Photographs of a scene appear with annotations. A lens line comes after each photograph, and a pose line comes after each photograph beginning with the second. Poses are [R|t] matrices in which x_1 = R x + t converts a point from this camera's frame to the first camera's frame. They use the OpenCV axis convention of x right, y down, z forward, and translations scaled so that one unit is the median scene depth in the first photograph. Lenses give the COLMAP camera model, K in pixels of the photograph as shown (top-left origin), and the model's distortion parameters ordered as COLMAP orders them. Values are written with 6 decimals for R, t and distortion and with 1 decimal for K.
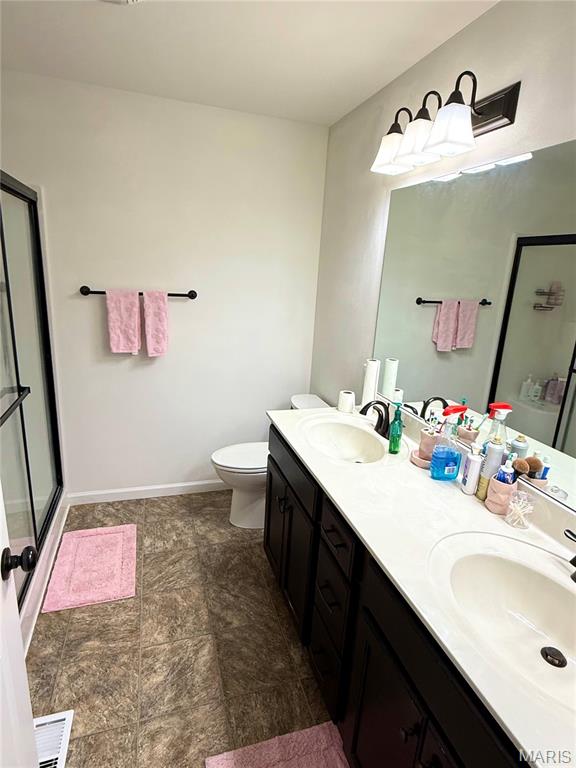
lens RADIAL K [[413.1, 0, 286.1], [0, 413.1, 382.0], [0, 0, 1]] dist [-0.002517, 0.000958]
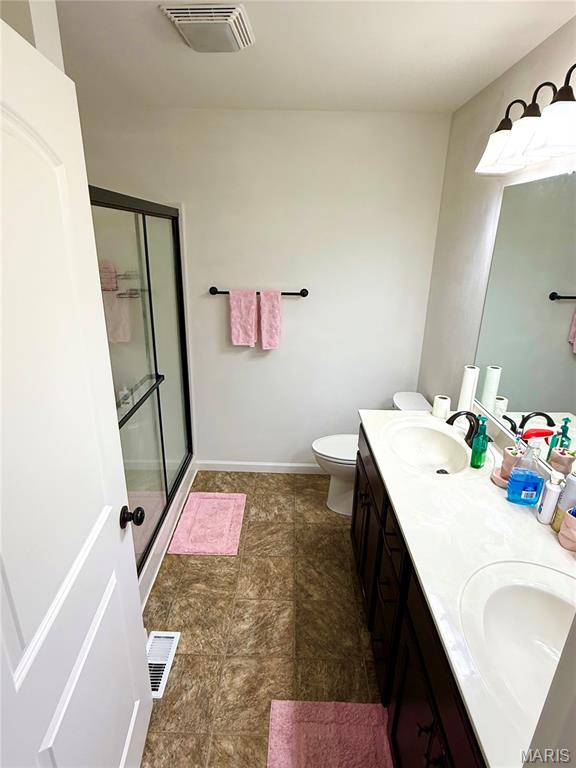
lens RADIAL K [[413.1, 0, 286.9], [0, 413.1, 384.5], [0, 0, 1]] dist [-0.002517, 0.000958]
pose [[0.946022, 0.069806, -0.316496, 0.116285], [-0.051232, 0.996461, 0.066641, -0.057954], [0.320028, -0.046829, 0.946250, -0.054573]]
